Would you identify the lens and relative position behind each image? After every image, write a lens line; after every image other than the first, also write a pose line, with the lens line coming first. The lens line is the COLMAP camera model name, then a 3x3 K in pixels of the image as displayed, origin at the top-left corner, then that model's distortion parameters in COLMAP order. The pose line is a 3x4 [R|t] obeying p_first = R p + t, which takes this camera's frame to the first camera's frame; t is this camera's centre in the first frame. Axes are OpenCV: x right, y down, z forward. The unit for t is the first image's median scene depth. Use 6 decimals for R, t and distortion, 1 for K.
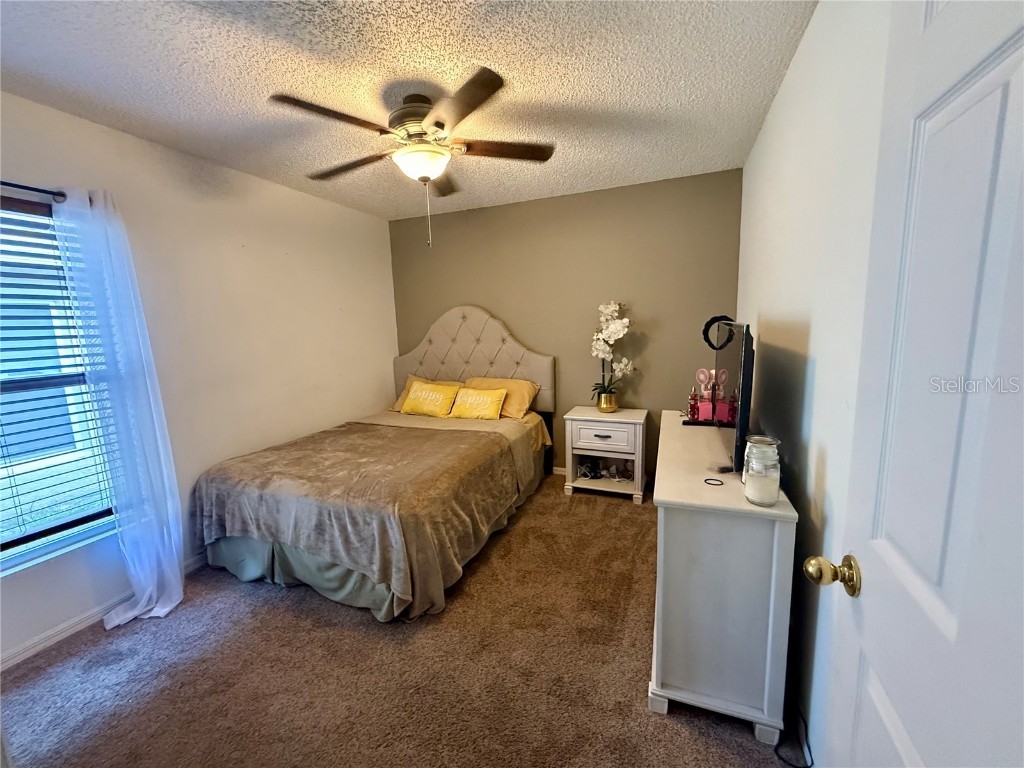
lens RADIAL K [[408.0, 0, 512.0], [0, 408.0, 384.0], [0, 0, 1]] dist [-0.002224, -0.000351]
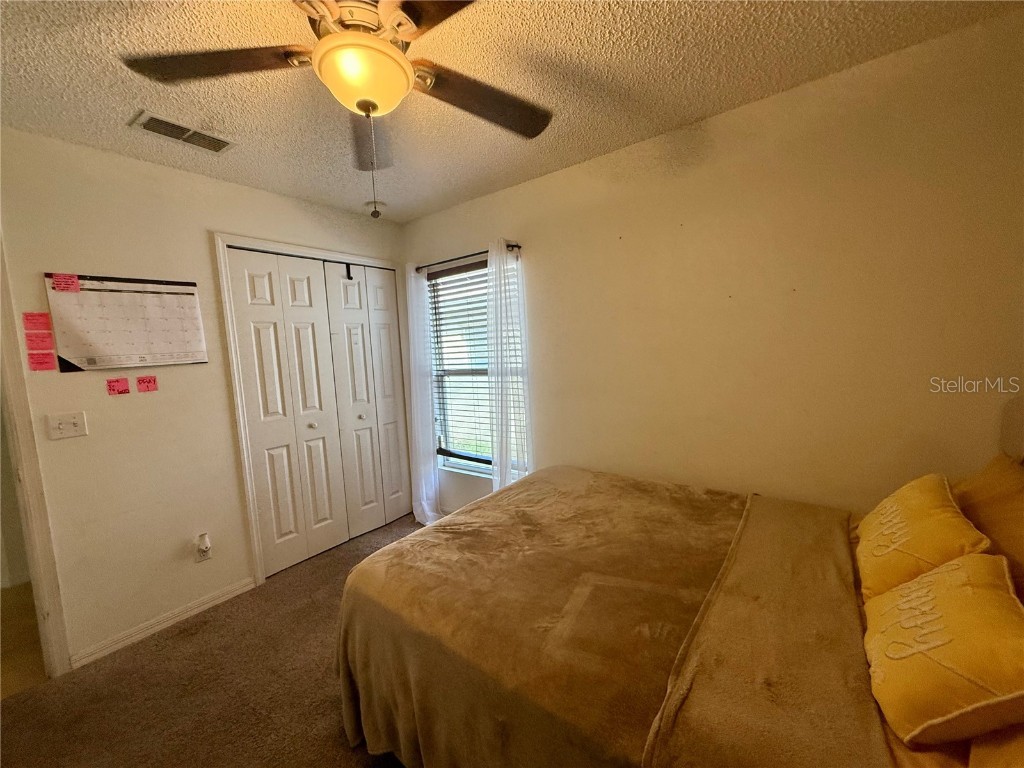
lens RADIAL K [[408.0, 0, 512.0], [0, 408.0, 384.0], [0, 0, 1]] dist [-0.002224, -0.000351]
pose [[-0.266007, 0.143713, -0.953198, 0.381743], [-0.078475, 0.982314, 0.170002, -0.236337], [0.960772, 0.120024, -0.250025, 1.465857]]
